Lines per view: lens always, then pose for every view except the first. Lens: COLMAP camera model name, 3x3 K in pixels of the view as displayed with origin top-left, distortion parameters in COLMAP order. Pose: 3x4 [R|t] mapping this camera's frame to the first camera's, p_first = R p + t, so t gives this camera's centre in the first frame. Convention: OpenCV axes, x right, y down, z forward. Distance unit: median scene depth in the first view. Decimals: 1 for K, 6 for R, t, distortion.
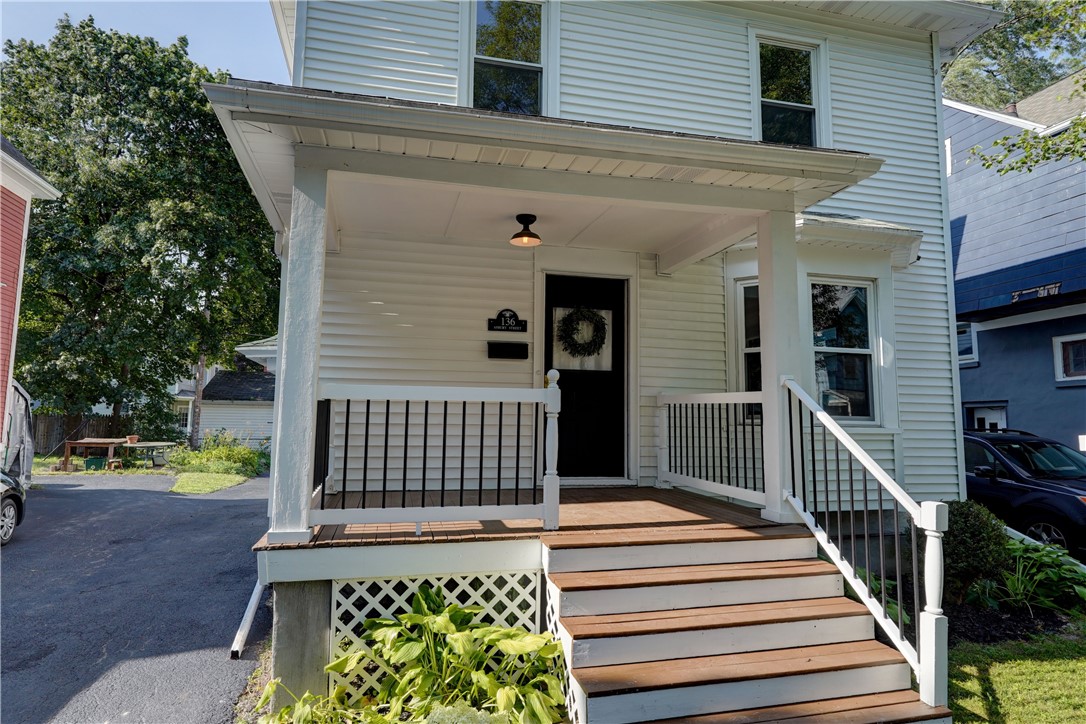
lens RADIAL K [[622.8, 0, 549.0], [0, 622.8, 357.7], [0, 0, 1]] dist [-0.003533, 0.000670]
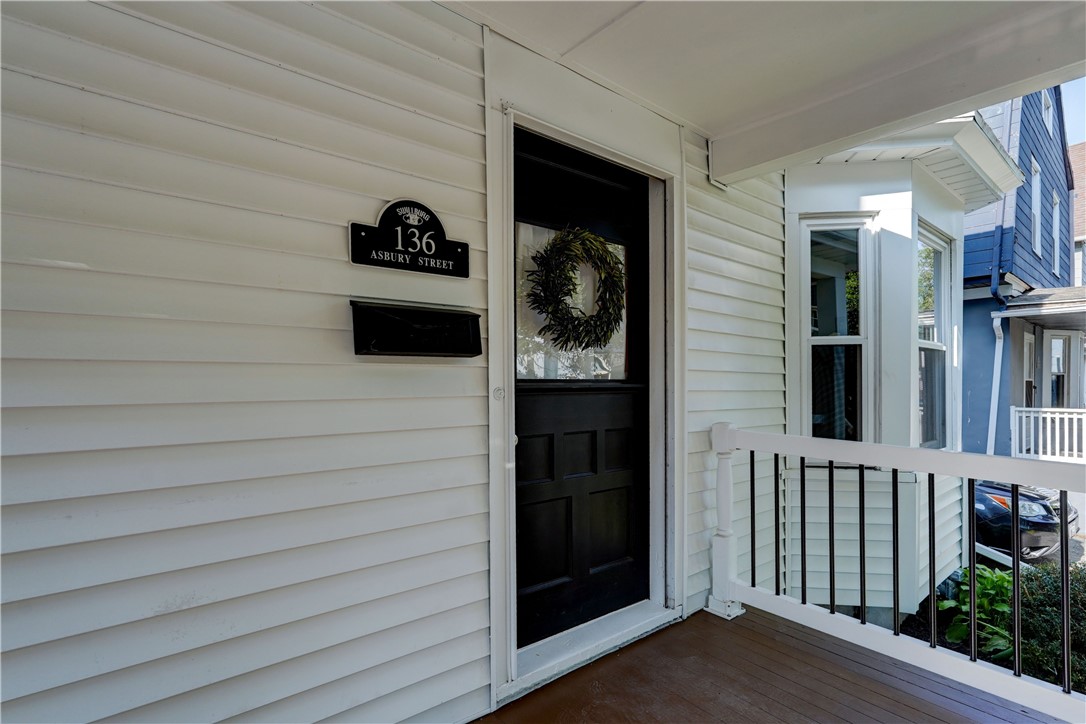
lens RADIAL K [[489.9, 0, 539.0], [0, 489.9, 370.3], [0, 0, 1]] dist [0.000089, 0.003055]
pose [[0.918805, 0.003413, 0.394697, -0.106446], [-0.044881, 0.994381, 0.095879, -0.018577], [-0.392152, -0.105809, 0.913795, 0.736443]]
